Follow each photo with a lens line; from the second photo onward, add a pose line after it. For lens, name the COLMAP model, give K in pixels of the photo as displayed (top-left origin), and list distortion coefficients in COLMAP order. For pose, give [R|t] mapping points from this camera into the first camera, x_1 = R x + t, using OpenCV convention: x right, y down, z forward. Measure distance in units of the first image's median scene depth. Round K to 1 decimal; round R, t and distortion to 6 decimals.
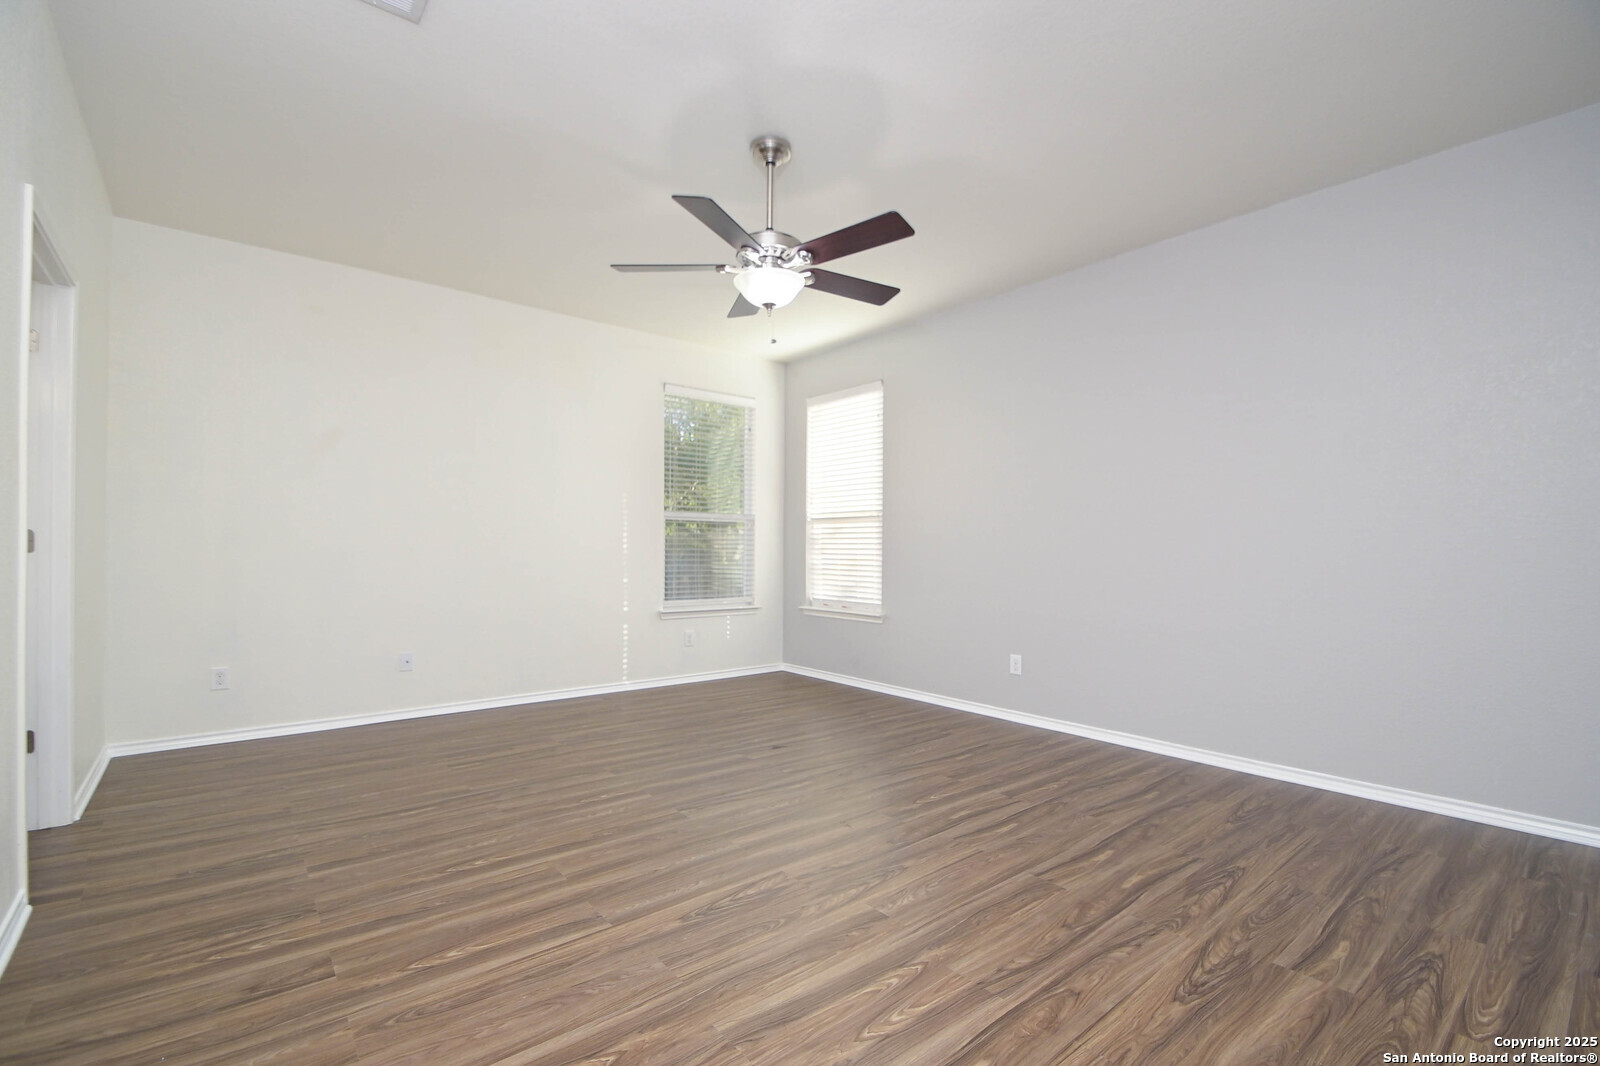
lens RADIAL K [[706.6, 0, 807.7], [0, 706.6, 553.0], [0, 0, 1]] dist [0.000597, -0.000189]
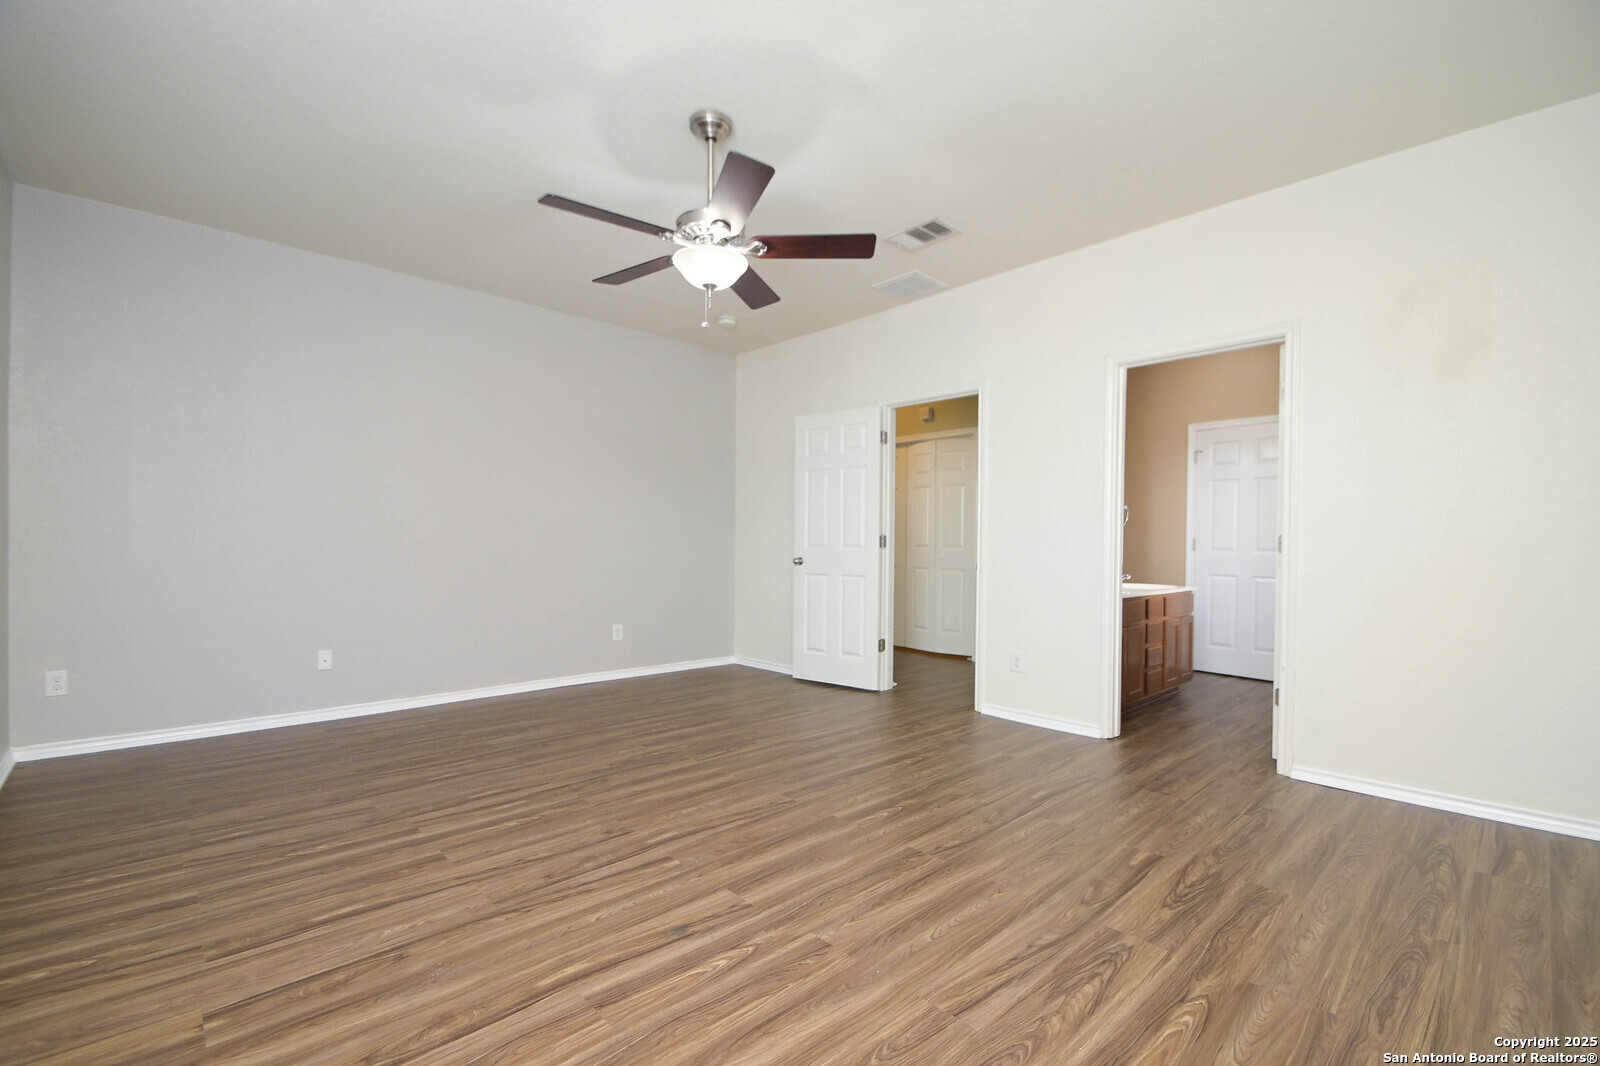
lens RADIAL K [[706.6, 0, 807.7], [0, 706.6, 553.0], [0, 0, 1]] dist [0.000597, -0.000189]
pose [[-0.997473, -0.012963, -0.069860, -0.126455], [-0.013910, 0.999818, 0.013079, -0.004665], [0.069678, 0.014018, -0.997471, 1.992915]]
